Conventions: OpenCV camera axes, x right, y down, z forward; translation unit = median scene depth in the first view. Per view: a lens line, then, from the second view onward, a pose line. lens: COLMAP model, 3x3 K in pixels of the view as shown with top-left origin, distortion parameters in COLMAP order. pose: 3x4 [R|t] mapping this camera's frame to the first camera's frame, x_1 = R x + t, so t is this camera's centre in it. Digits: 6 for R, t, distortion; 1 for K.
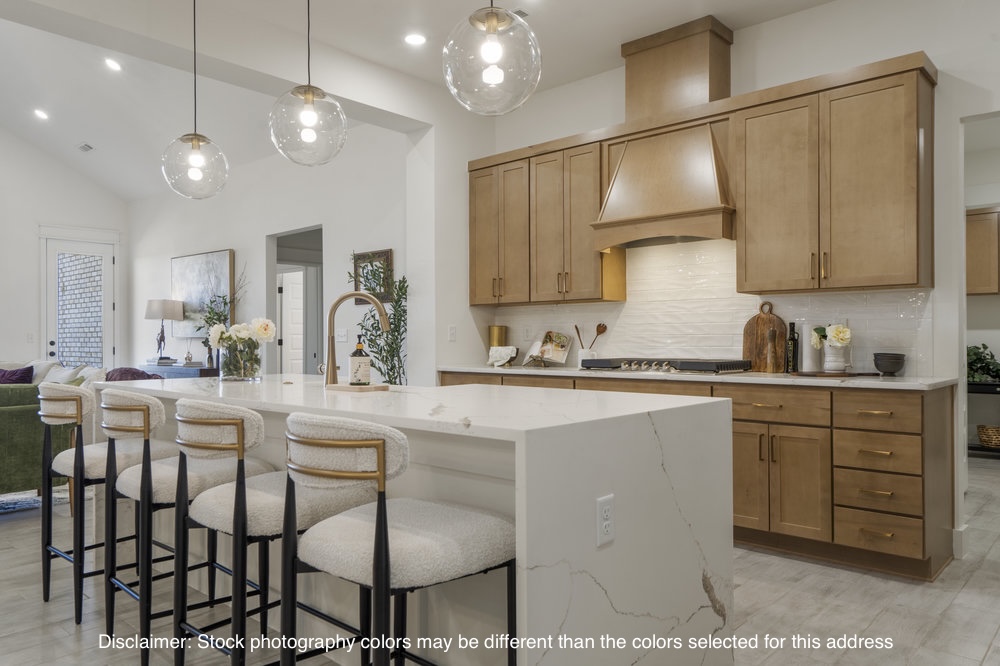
lens RADIAL K [[700.0, 0, 494.3], [0, 700.0, 336.3], [0, 0, 1]] dist [0.011805, 0.002599]
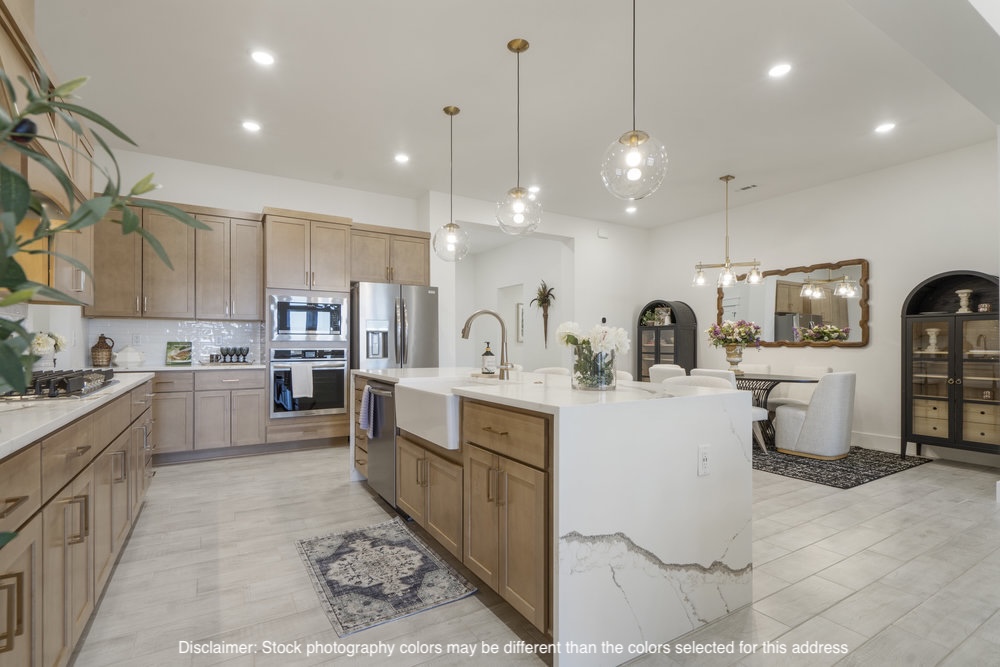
lens RADIAL K [[466.5, 0, 494.5], [0, 466.5, 346.4], [0, 0, 1]] dist [-0.009330, 0.006865]
pose [[-0.959068, 0.001937, 0.283168, -0.315088], [0.000992, 0.999993, -0.003479, 0.007137], [-0.283173, -0.003055, -0.959064, 1.253869]]
